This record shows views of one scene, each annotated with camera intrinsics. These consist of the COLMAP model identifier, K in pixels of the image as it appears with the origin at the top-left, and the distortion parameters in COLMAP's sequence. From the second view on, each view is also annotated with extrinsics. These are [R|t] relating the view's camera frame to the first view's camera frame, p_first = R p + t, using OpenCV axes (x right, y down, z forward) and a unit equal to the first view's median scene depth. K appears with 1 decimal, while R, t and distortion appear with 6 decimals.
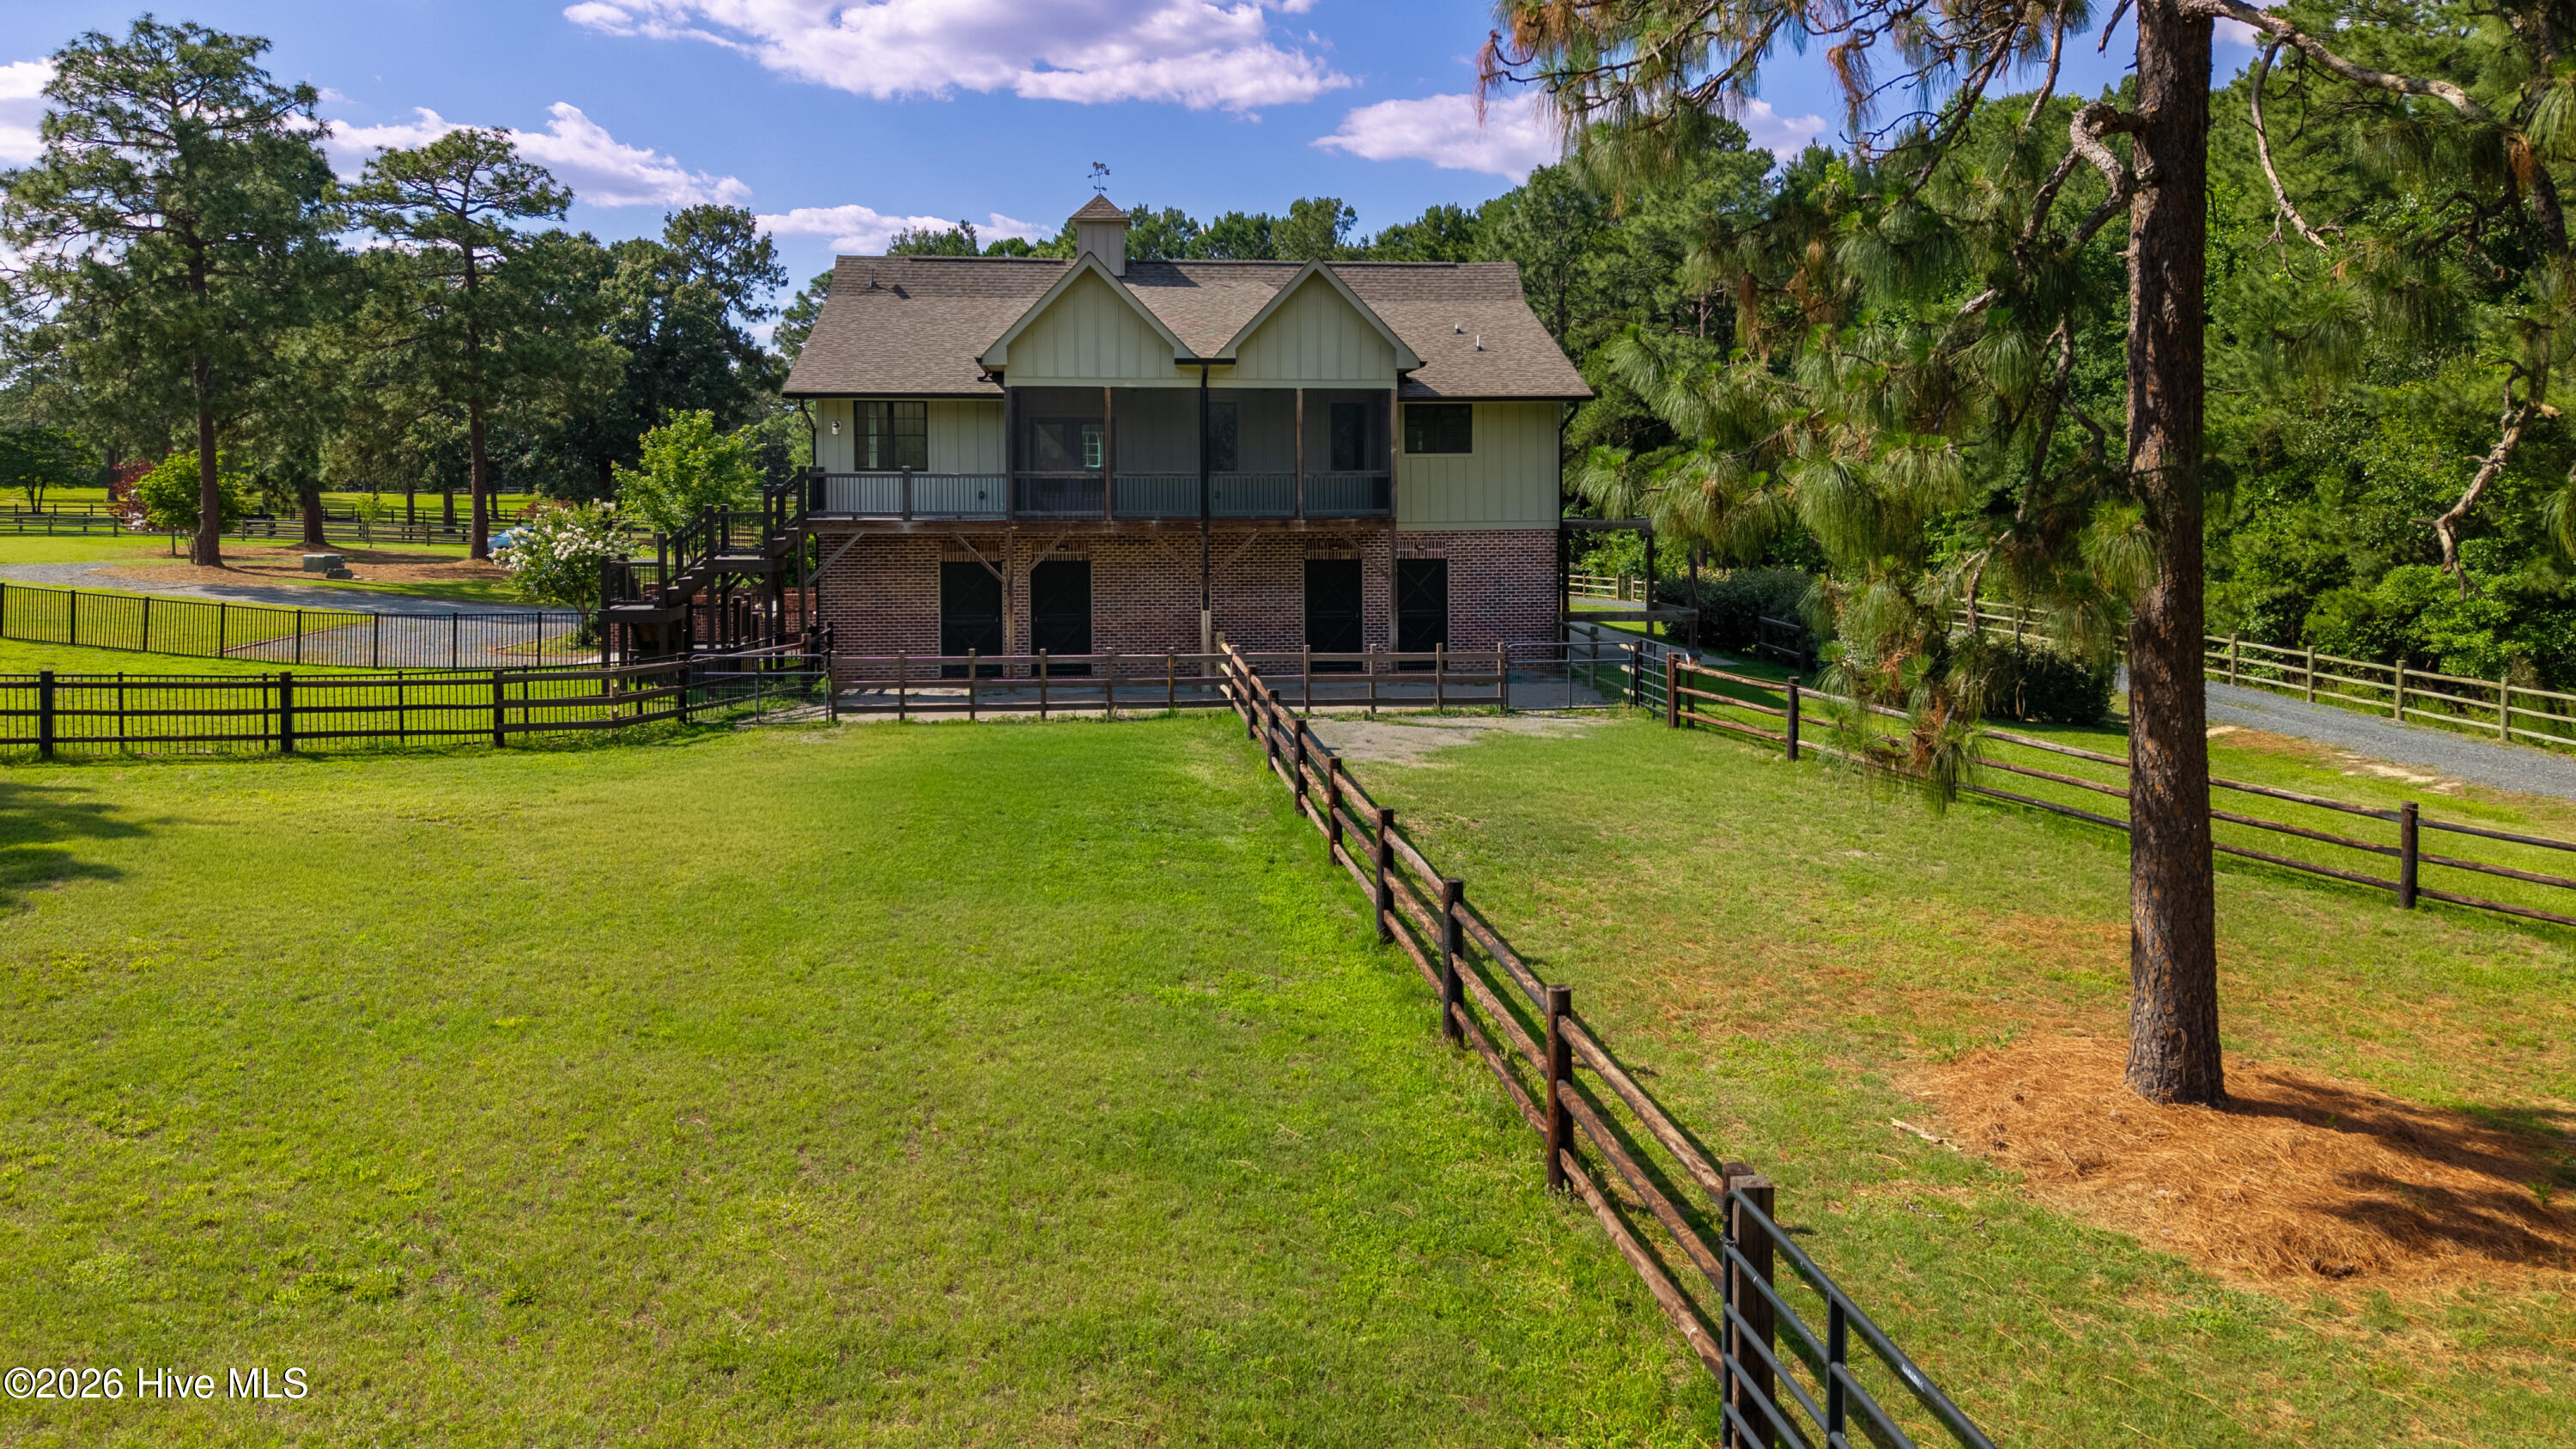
lens RADIAL K [[1911.9, 0, 1375.6], [0, 1911.9, 507.0], [0, 0, 1]] dist [-0.005617, 0.024298]
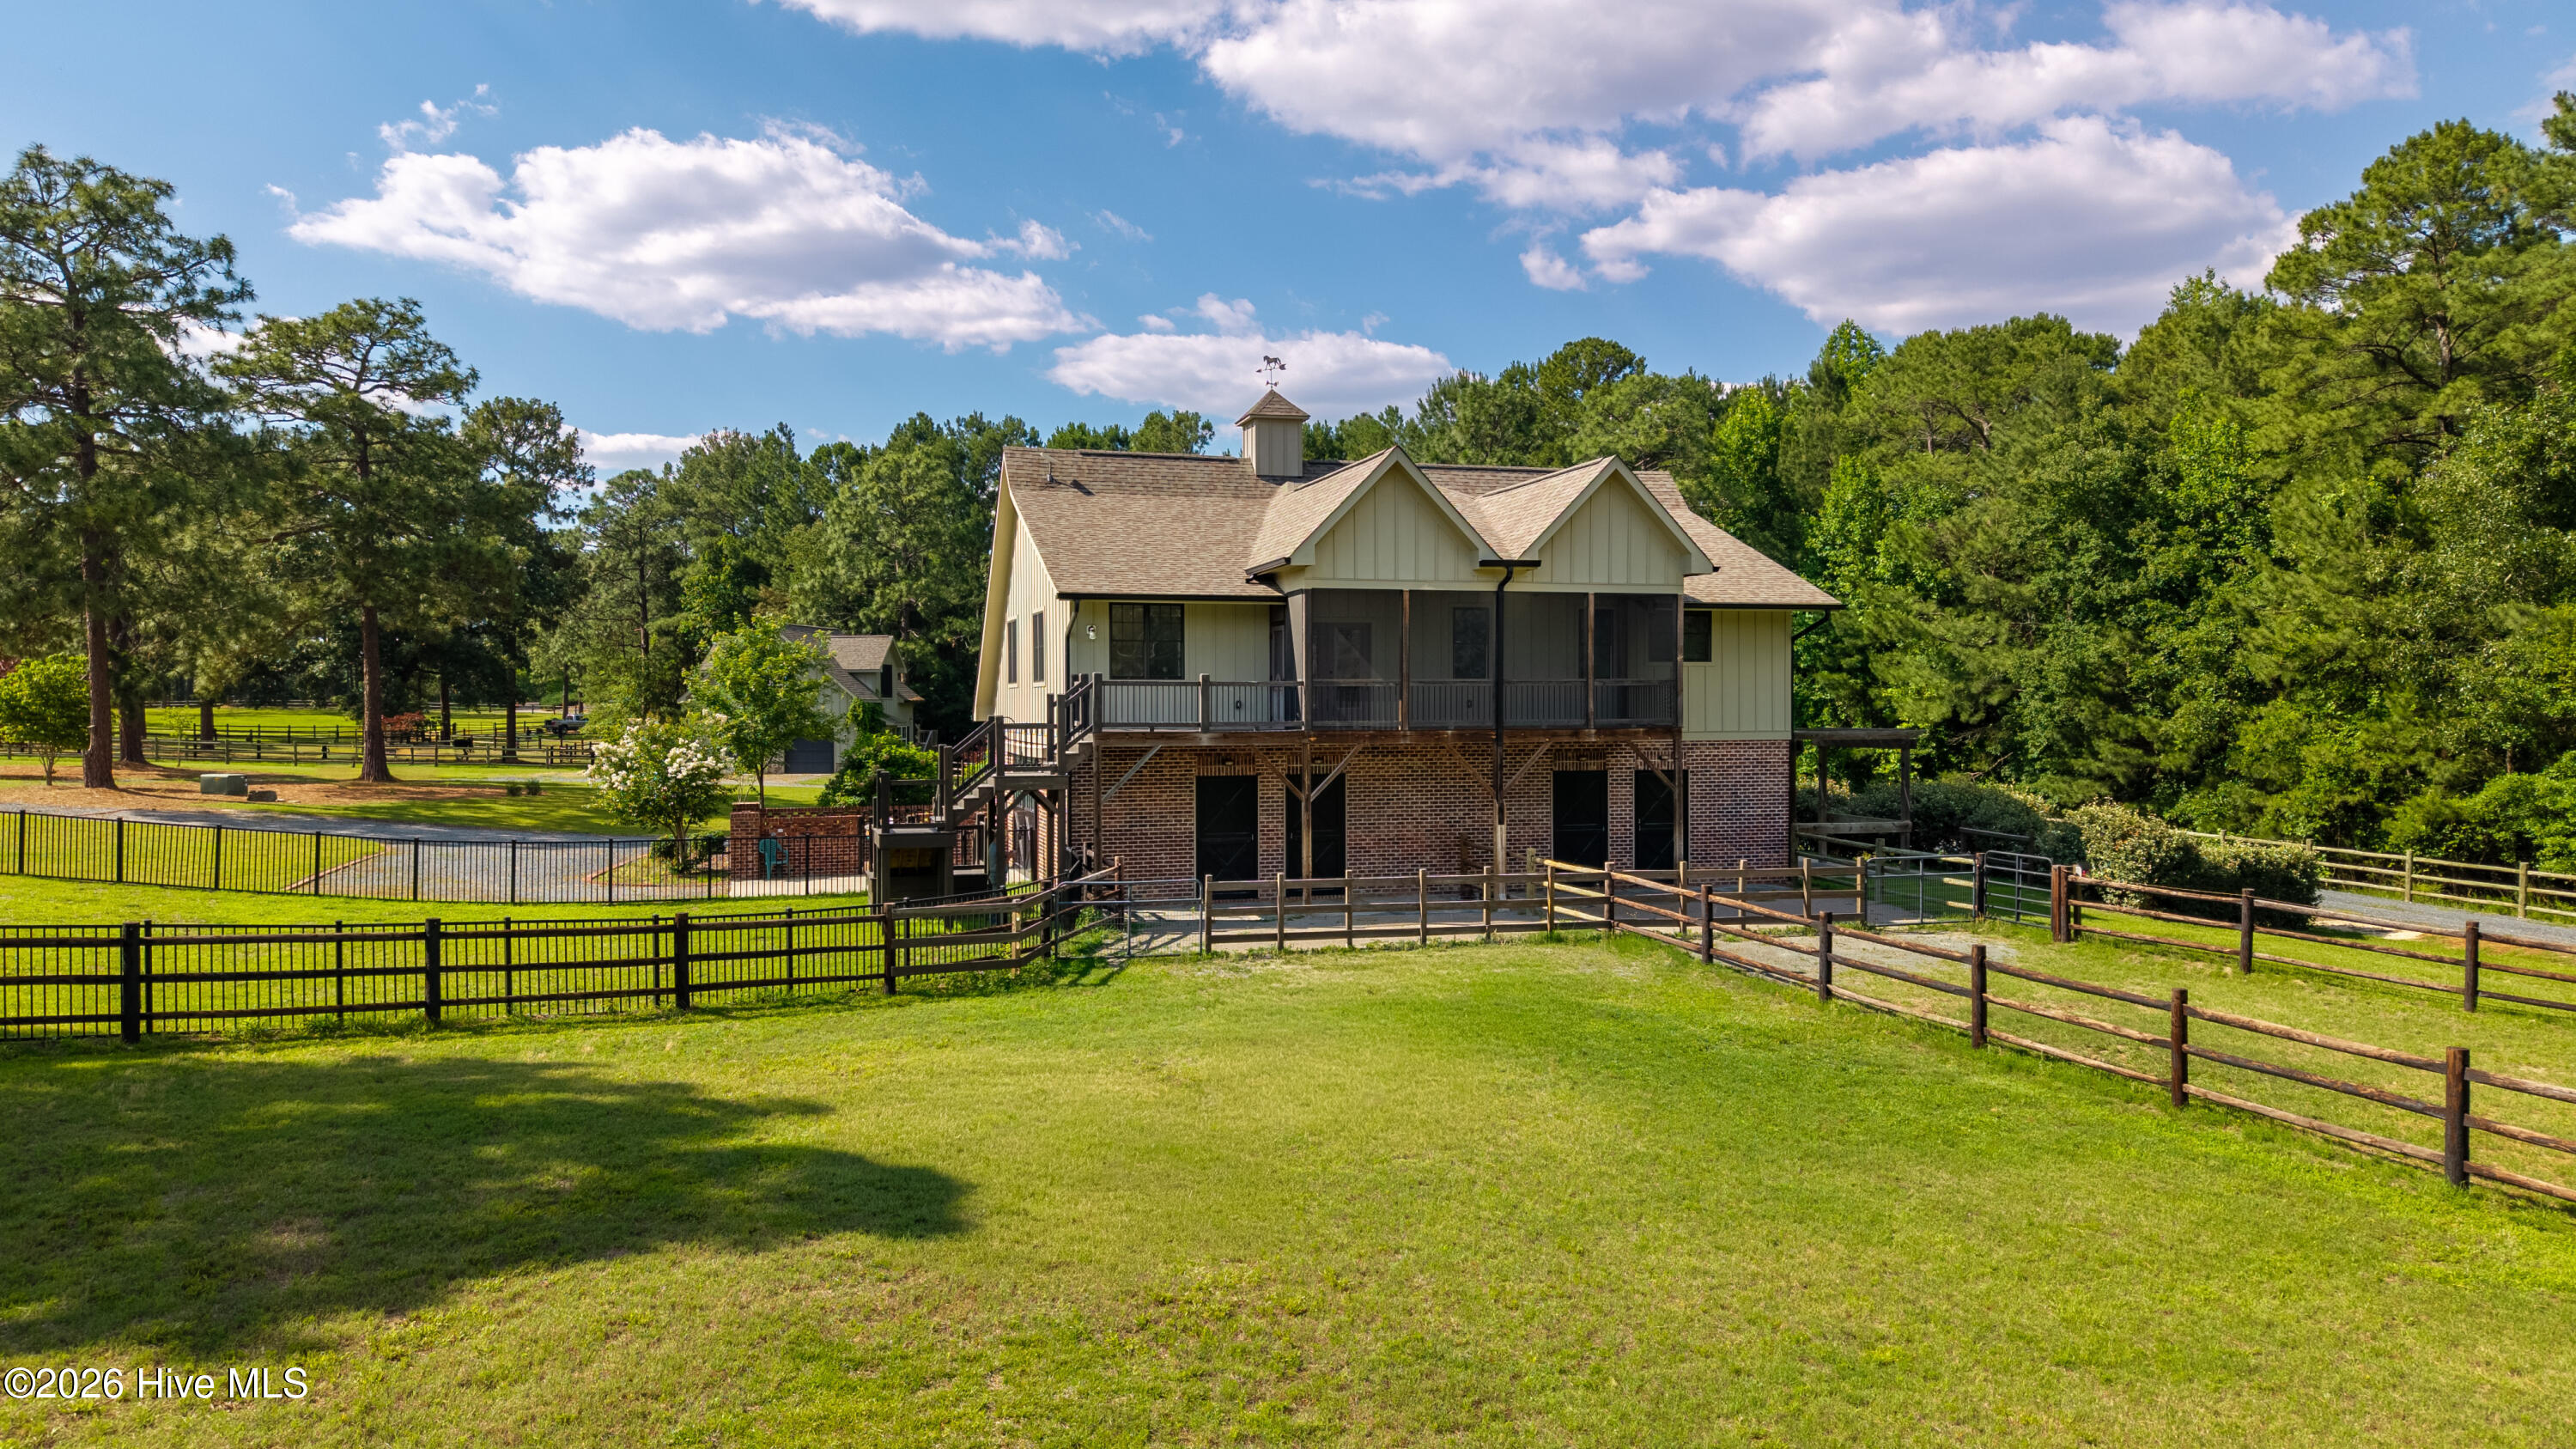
lens RADIAL K [[1812.2, 0, 1293.8], [0, 1812.2, 721.1], [0, 0, 1]] dist [0.009723, 0.001257]
pose [[0.980756, -0.001720, 0.195229, -0.351360], [0.001705, 0.999999, 0.000248, 0.001704], [-0.195229, 0.000089, 0.980758, 0.126851]]
